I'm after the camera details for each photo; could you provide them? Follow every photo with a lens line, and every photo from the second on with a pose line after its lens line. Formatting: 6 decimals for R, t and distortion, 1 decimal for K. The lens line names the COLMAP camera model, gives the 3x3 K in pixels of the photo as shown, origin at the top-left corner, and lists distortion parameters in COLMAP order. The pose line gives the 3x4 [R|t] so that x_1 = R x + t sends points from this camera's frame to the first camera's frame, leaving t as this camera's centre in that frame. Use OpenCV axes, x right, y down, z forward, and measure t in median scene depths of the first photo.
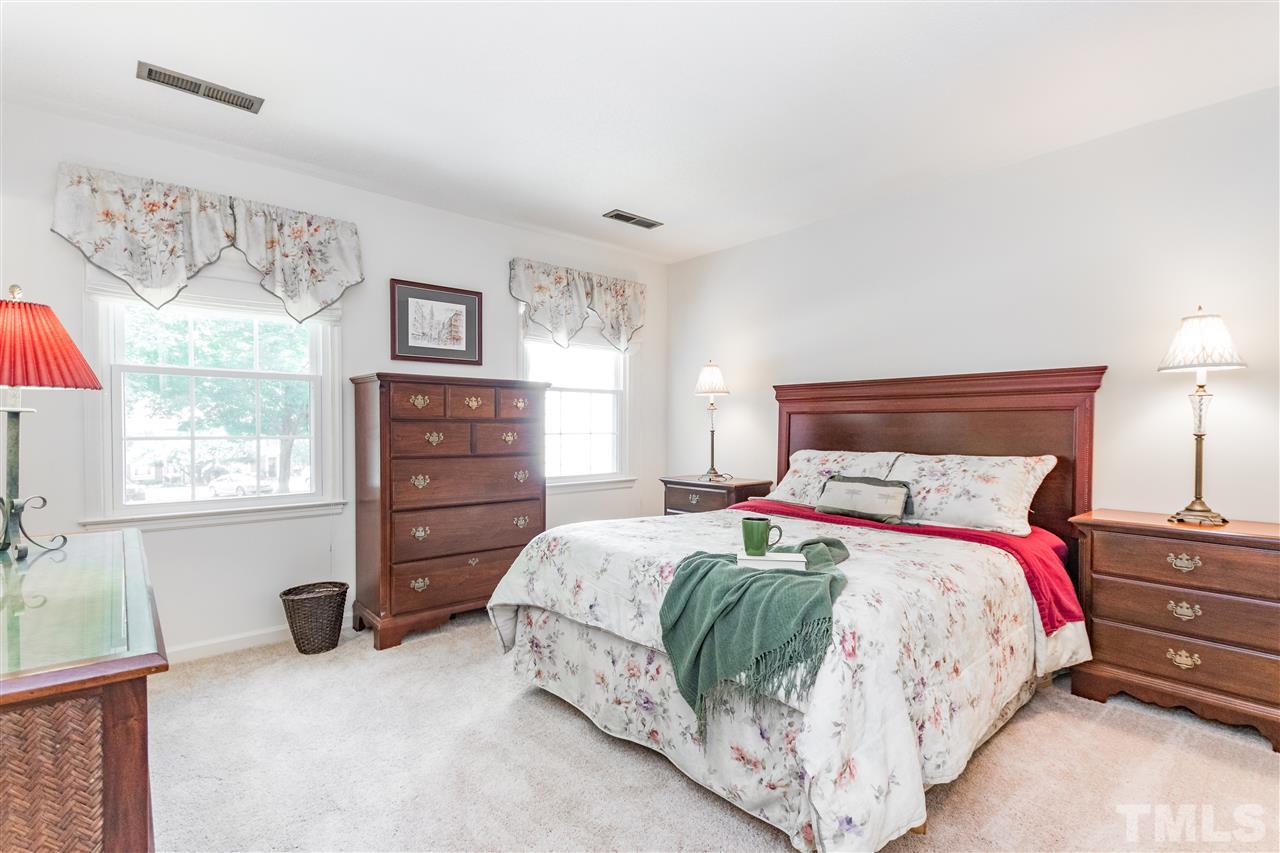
lens RADIAL K [[596.7, 0, 629.4], [0, 596.7, 425.6], [0, 0, 1]] dist [-0.000592, 0.000142]
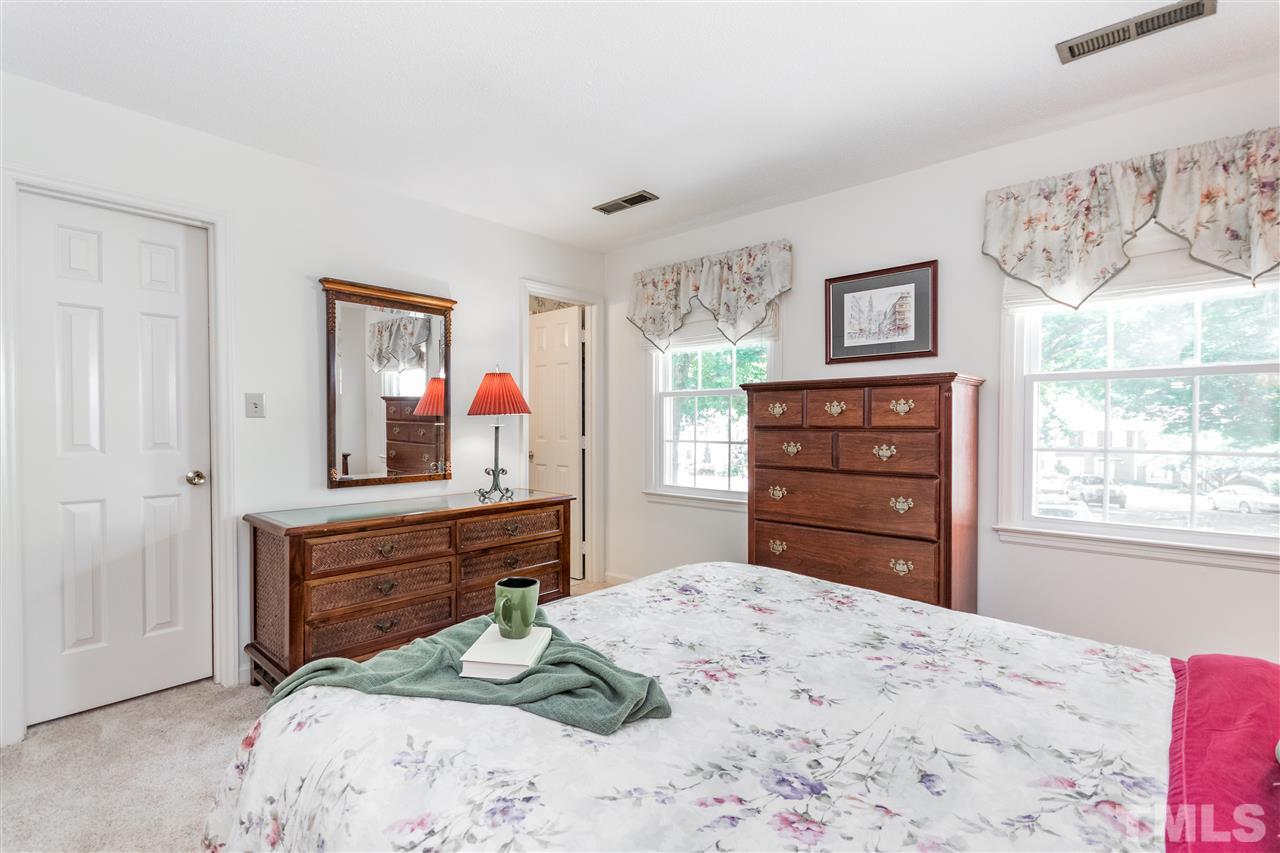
lens RADIAL K [[596.7, 0, 629.3], [0, 596.7, 432.7], [0, 0, 1]] dist [-0.000592, 0.000142]
pose [[0.120850, 0.011222, -0.992607, 0.508321], [-0.000476, 0.999937, 0.011247, -0.012185], [0.992671, -0.000886, 0.120847, 0.568851]]
